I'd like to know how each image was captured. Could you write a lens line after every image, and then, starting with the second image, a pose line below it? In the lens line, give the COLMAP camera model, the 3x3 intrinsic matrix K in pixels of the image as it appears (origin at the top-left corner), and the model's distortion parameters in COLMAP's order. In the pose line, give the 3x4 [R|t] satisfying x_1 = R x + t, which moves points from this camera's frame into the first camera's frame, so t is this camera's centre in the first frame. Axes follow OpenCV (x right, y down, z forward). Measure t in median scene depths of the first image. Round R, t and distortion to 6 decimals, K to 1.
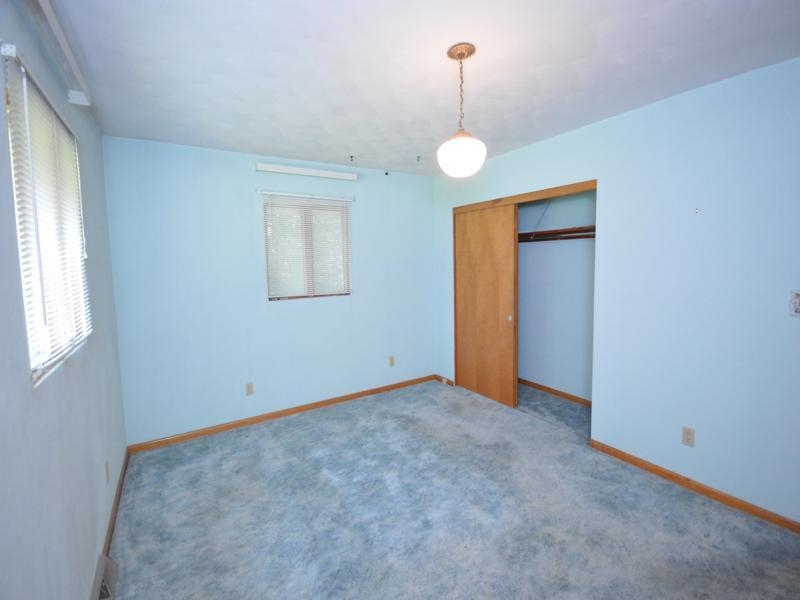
lens RADIAL K [[357.3, 0, 394.4], [0, 357.3, 300.2], [0, 0, 1]] dist [0.000430, -0.005824]
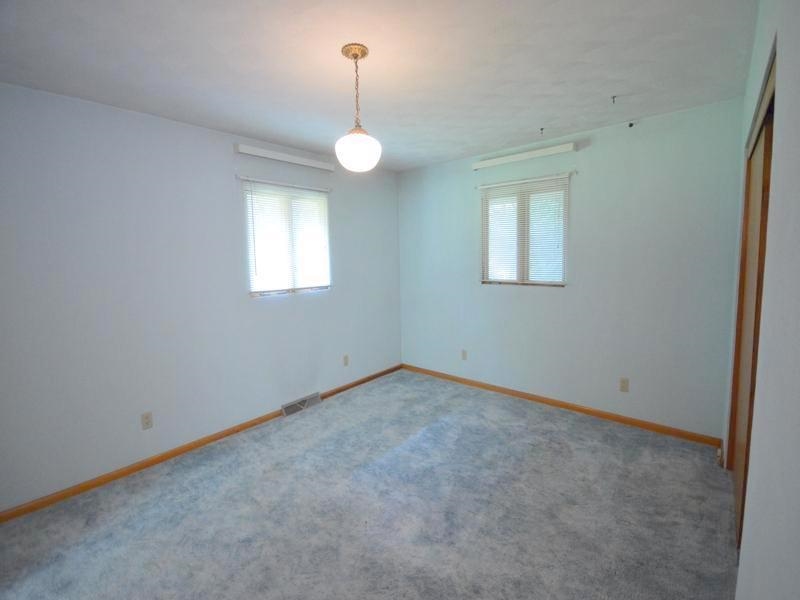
lens RADIAL K [[357.3, 0, 404.3], [0, 357.3, 296.5], [0, 0, 1]] dist [0.000430, -0.005824]
pose [[0.297319, 0.124932, -0.946569, 0.666936], [-0.088069, 0.990764, 0.103102, -0.054591], [0.950708, 0.052709, 0.305576, 0.431620]]
